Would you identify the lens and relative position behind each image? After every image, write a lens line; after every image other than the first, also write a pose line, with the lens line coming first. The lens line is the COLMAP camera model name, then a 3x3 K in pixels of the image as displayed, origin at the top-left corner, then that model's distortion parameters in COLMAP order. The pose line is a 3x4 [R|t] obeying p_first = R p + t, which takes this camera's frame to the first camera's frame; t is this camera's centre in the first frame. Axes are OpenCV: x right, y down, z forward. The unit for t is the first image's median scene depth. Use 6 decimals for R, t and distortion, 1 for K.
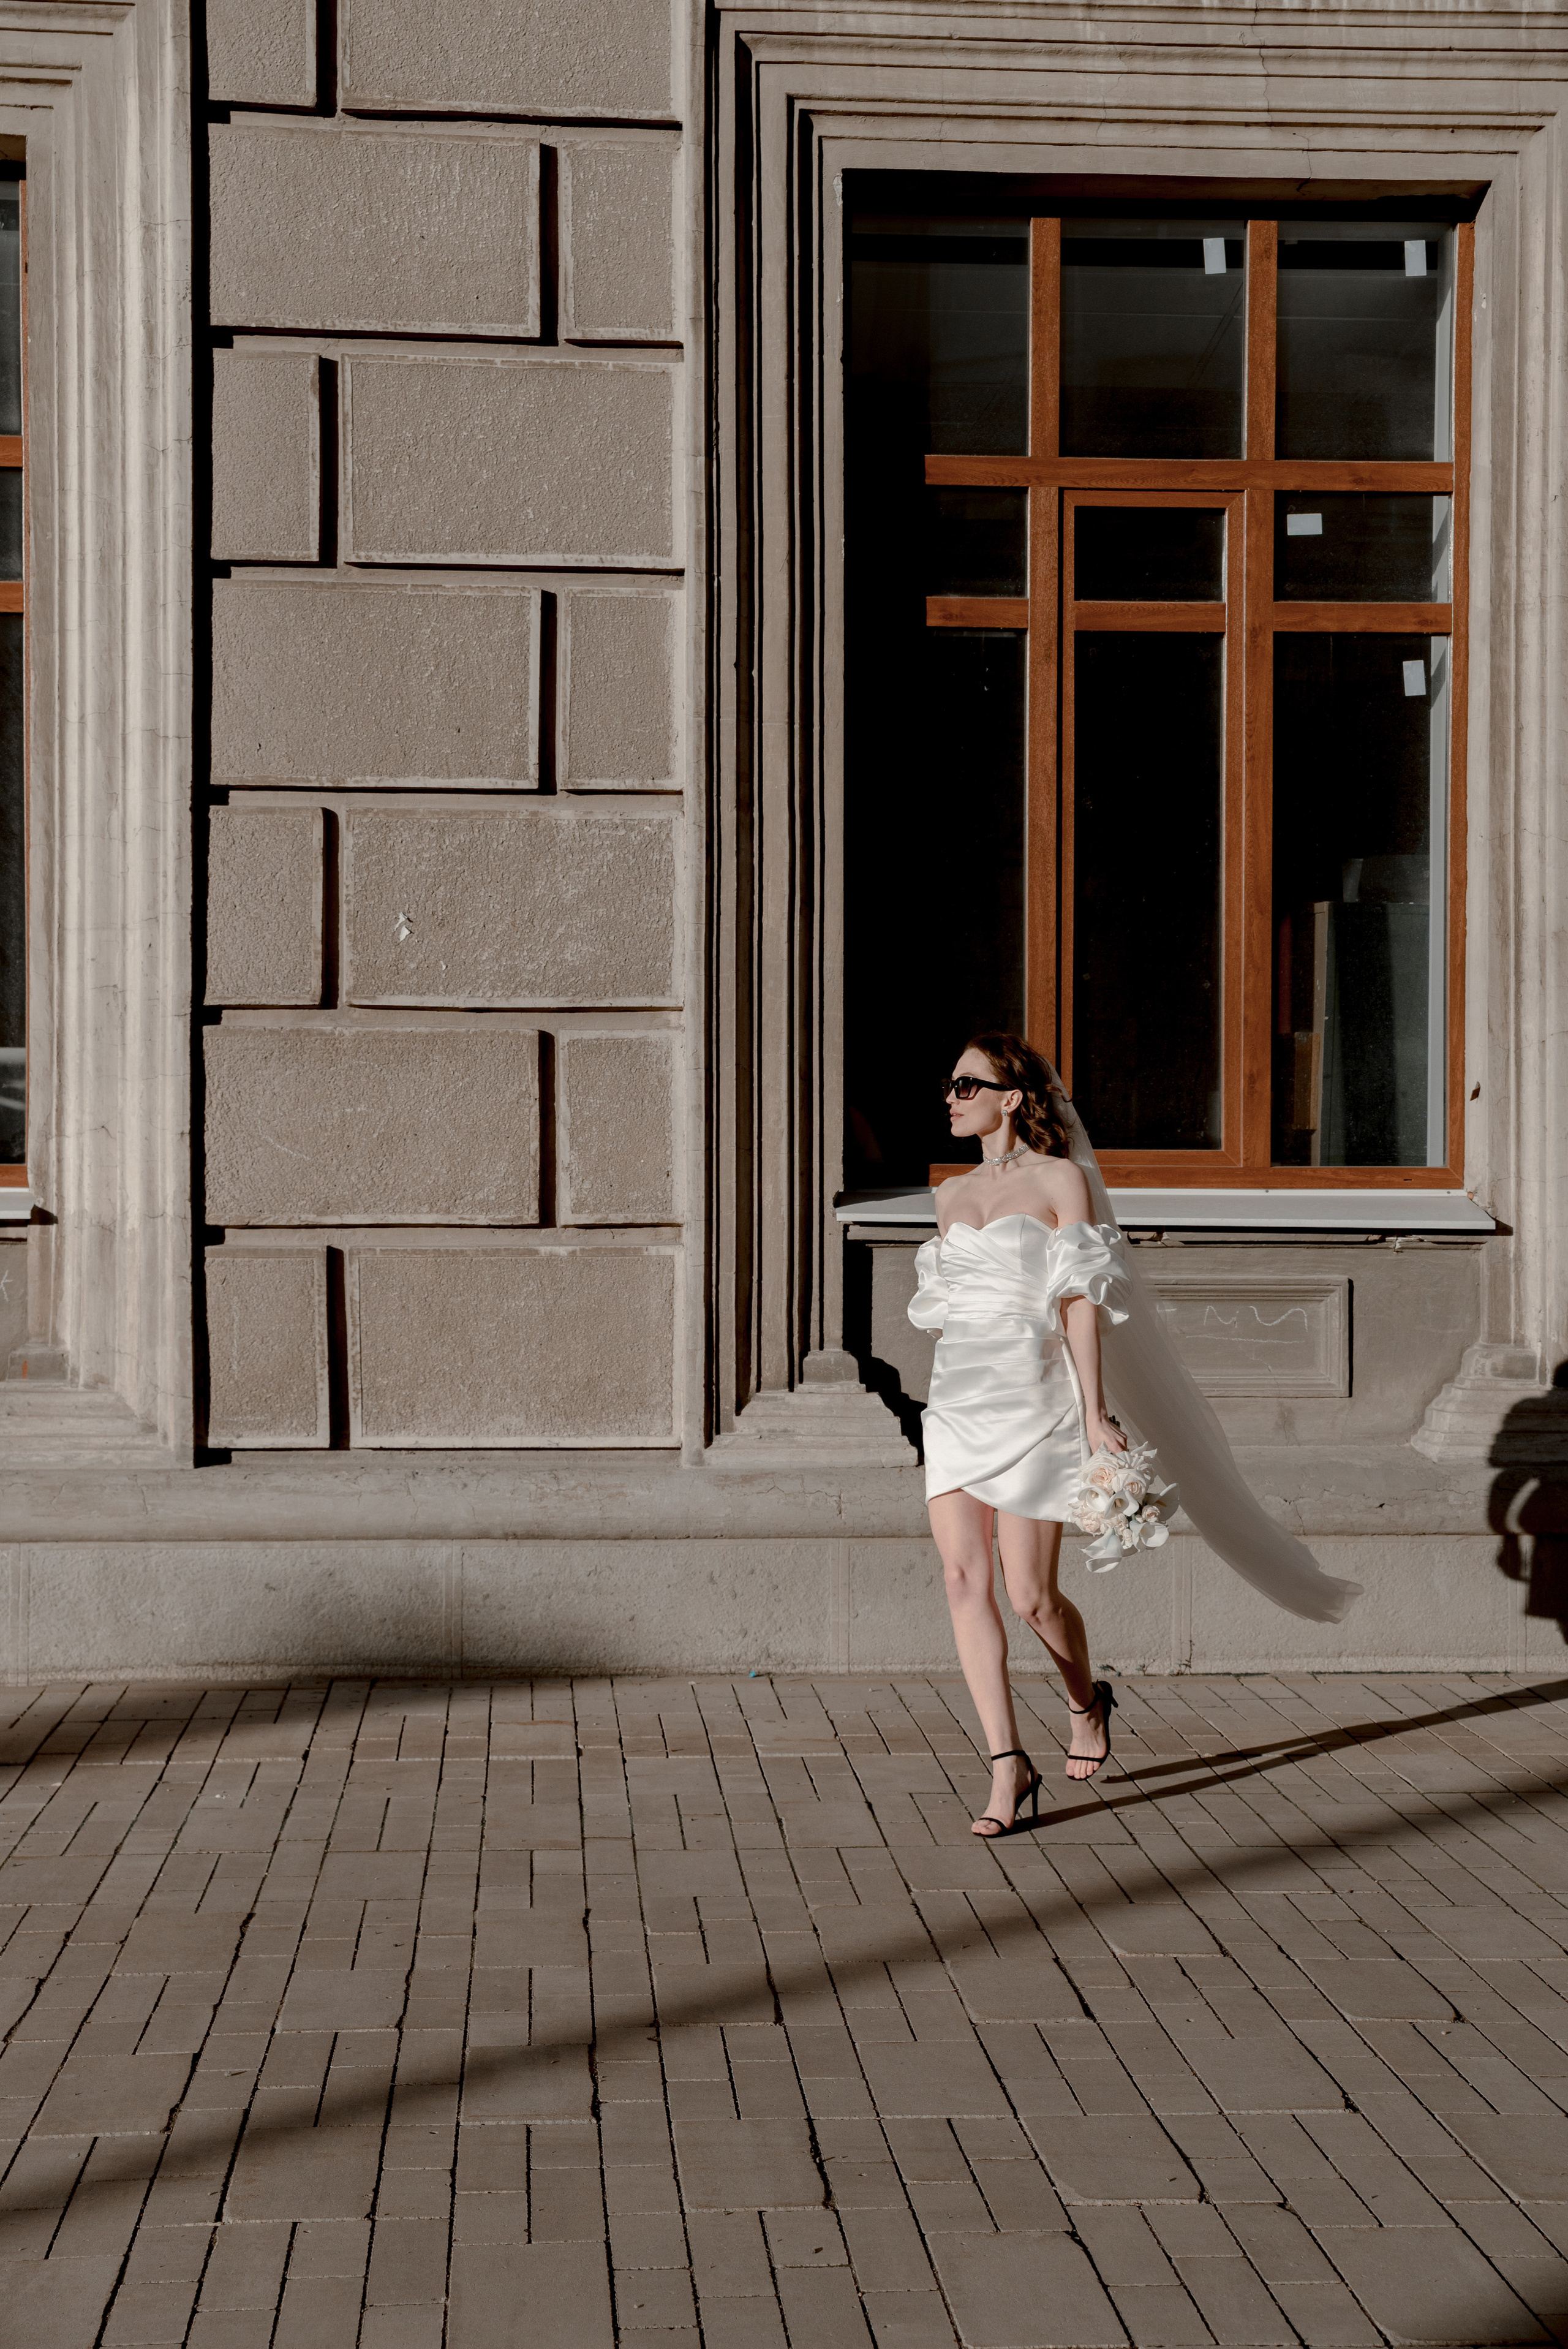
lens RADIAL K [[3330.6, 0, 792.4], [0, 3330.6, 1173.8], [0, 0, 1]] dist [0.067480, 0.207790]
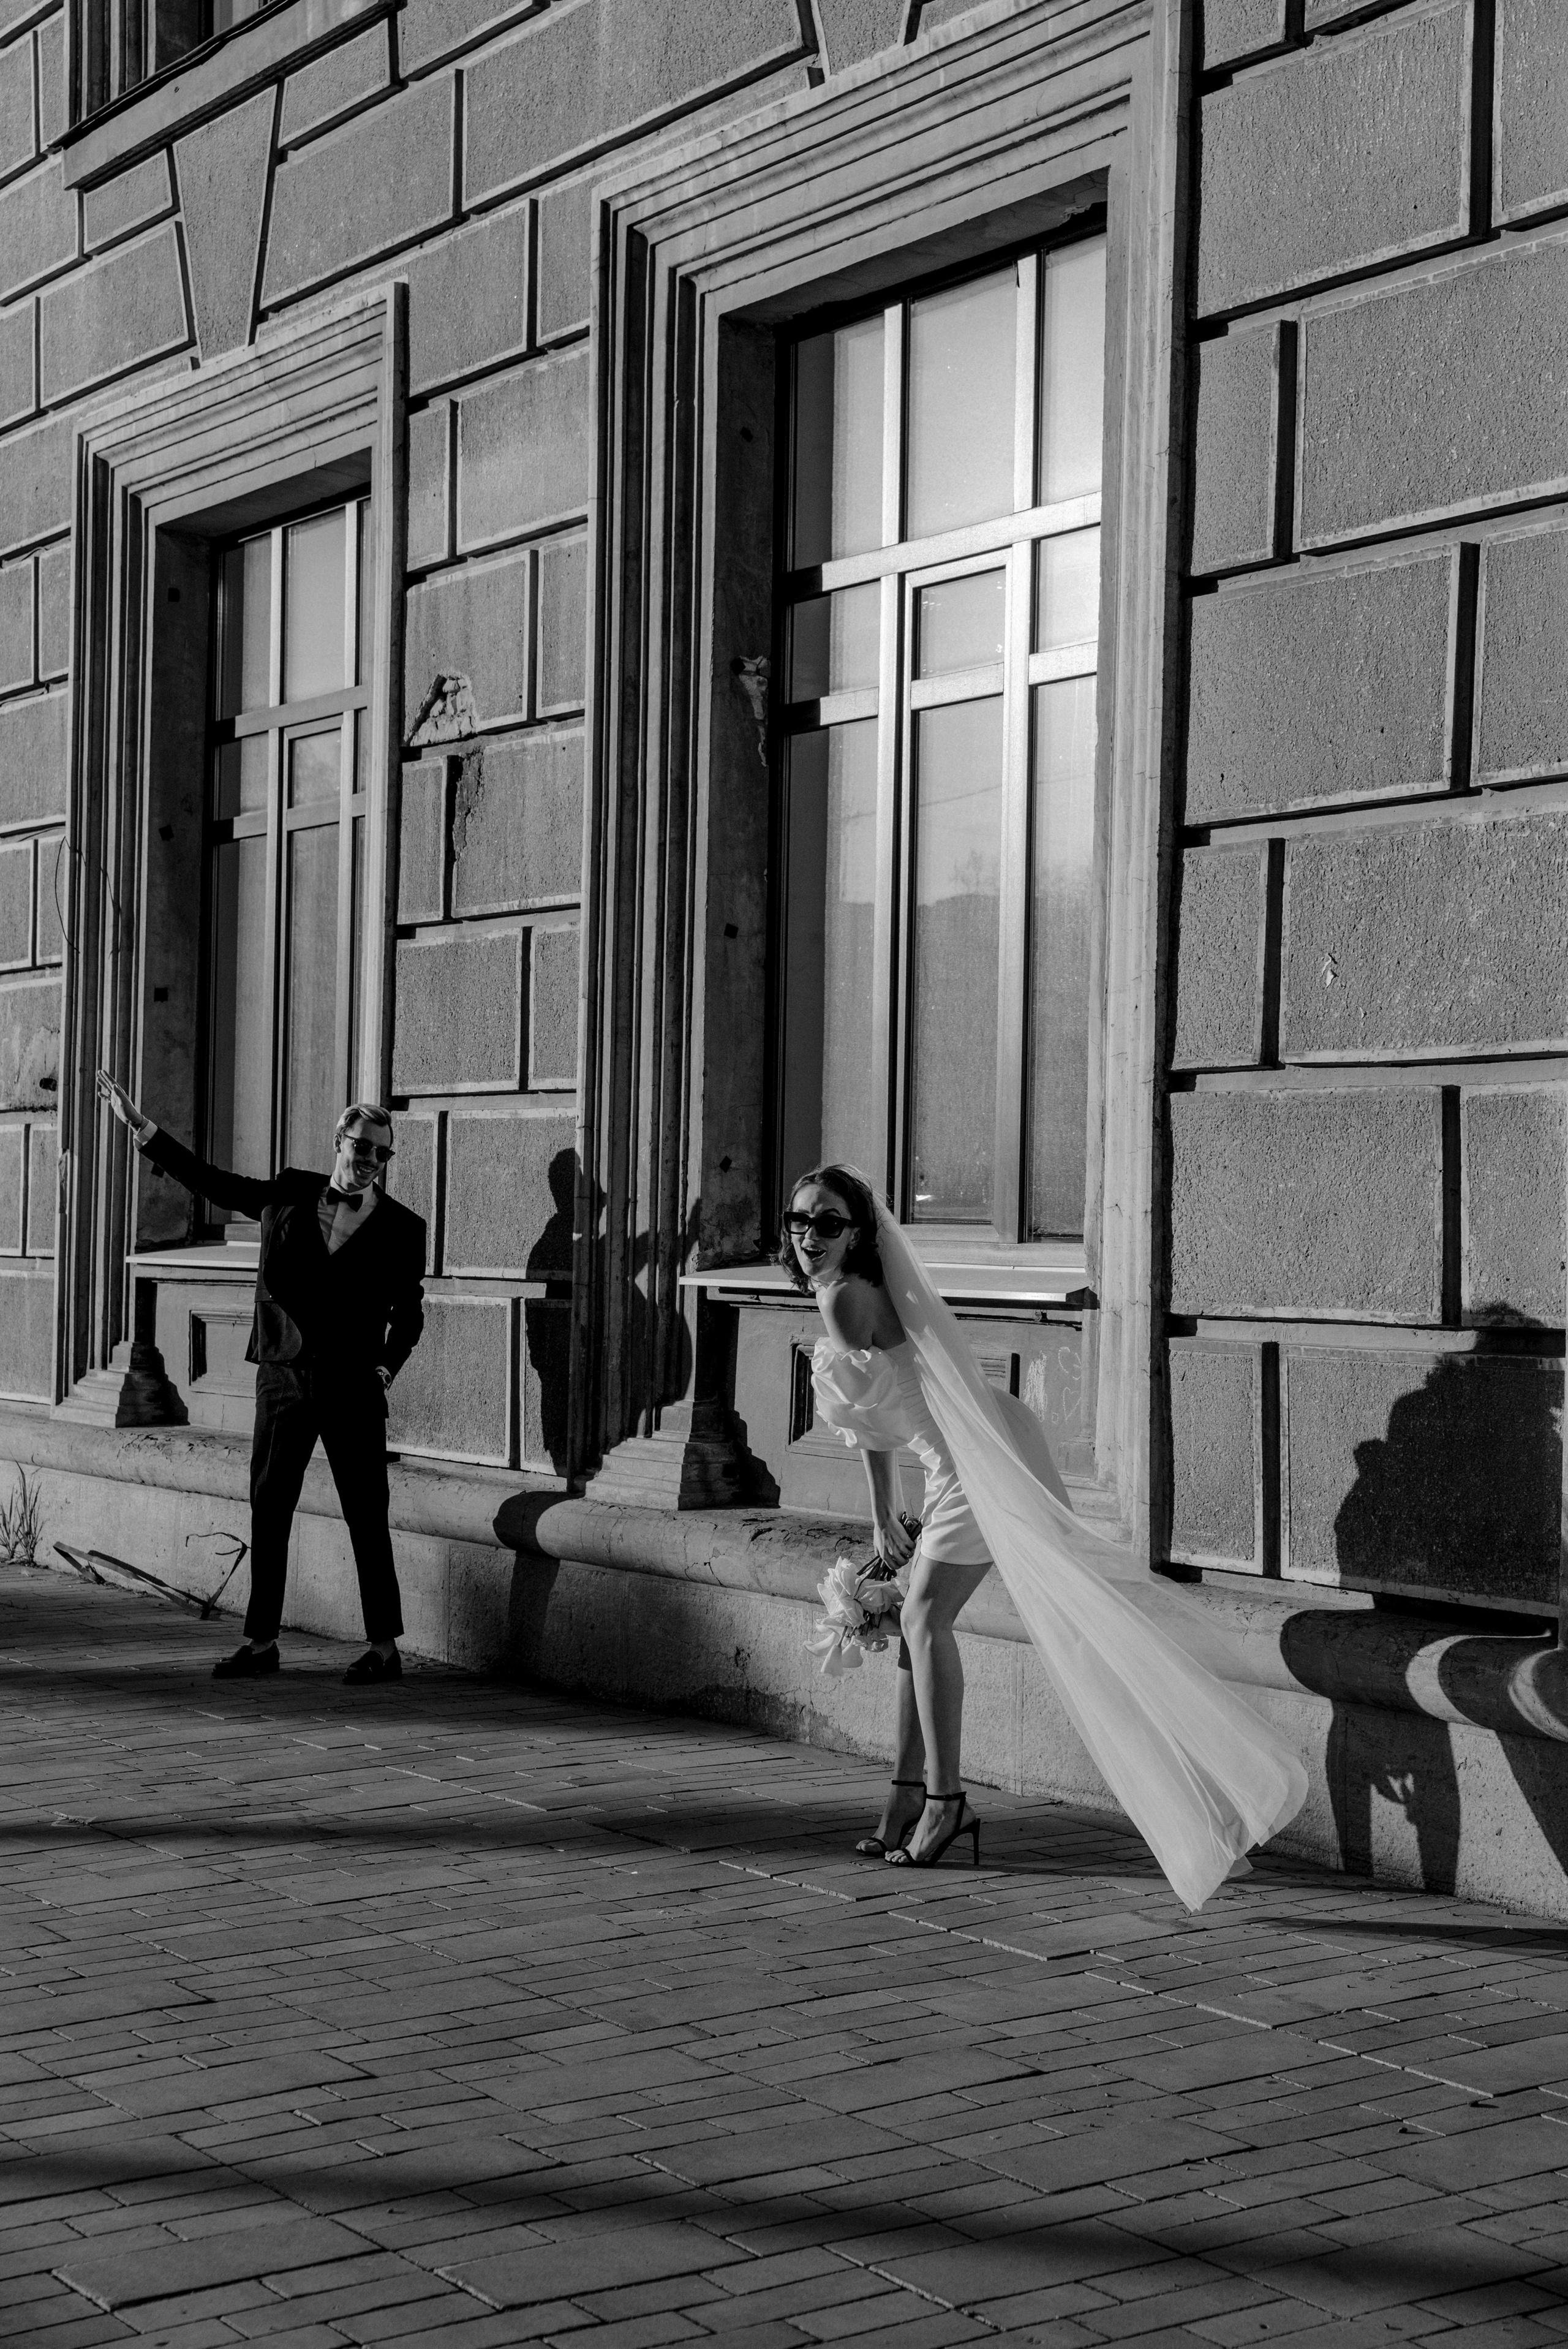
lens RADIAL K [[3376.0, 0, 784.0], [0, 3376.0, 1174.5], [0, 0, 1]] dist [0.058265, 0.166966]
pose [[0.504375, -0.006700, -0.863459, 0.555735], [-0.017737, 0.999679, -0.018118, -0.003860], [0.863302, 0.024453, 0.504094, 0.447093]]
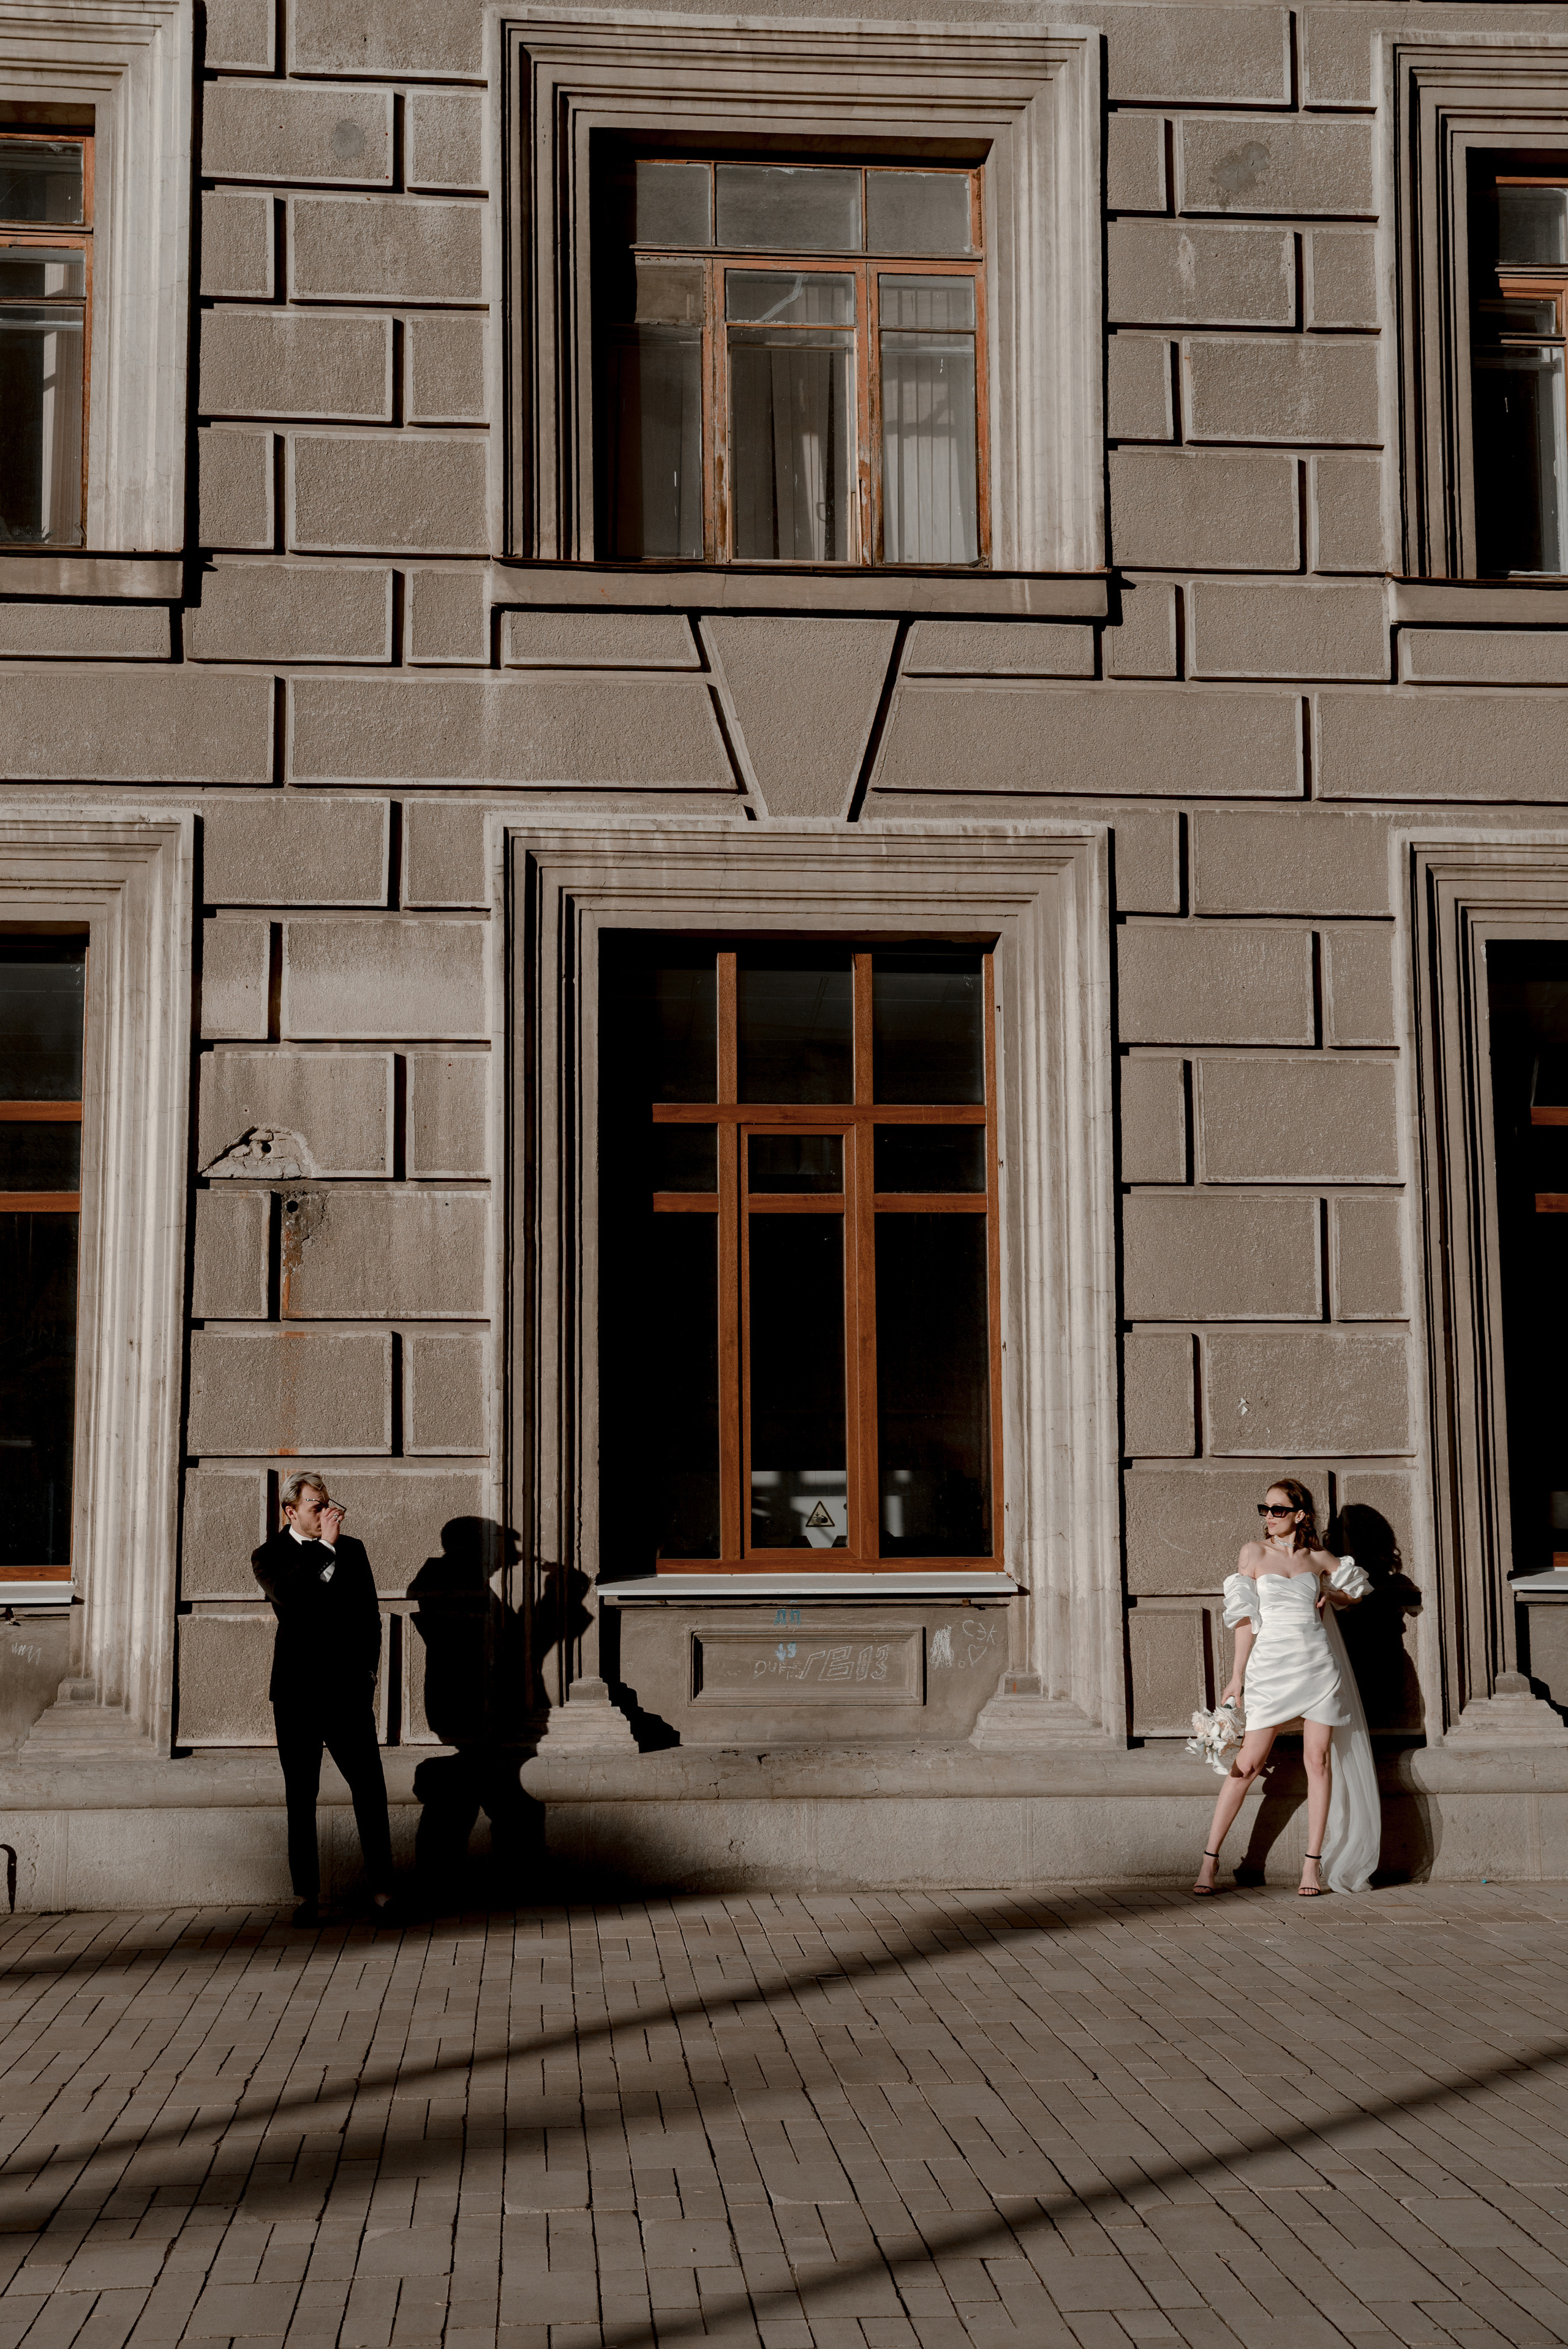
lens RADIAL K [[2945.4, 0, 784.5], [0, 2945.4, 1171.2], [0, 0, 1]] dist [0.018382, 0.181509]
pose [[0.999950, -0.008695, 0.004856, -0.343585], [0.009235, 0.992093, -0.125161, -0.010694], [-0.003730, 0.125200, 0.992125, -0.423040]]
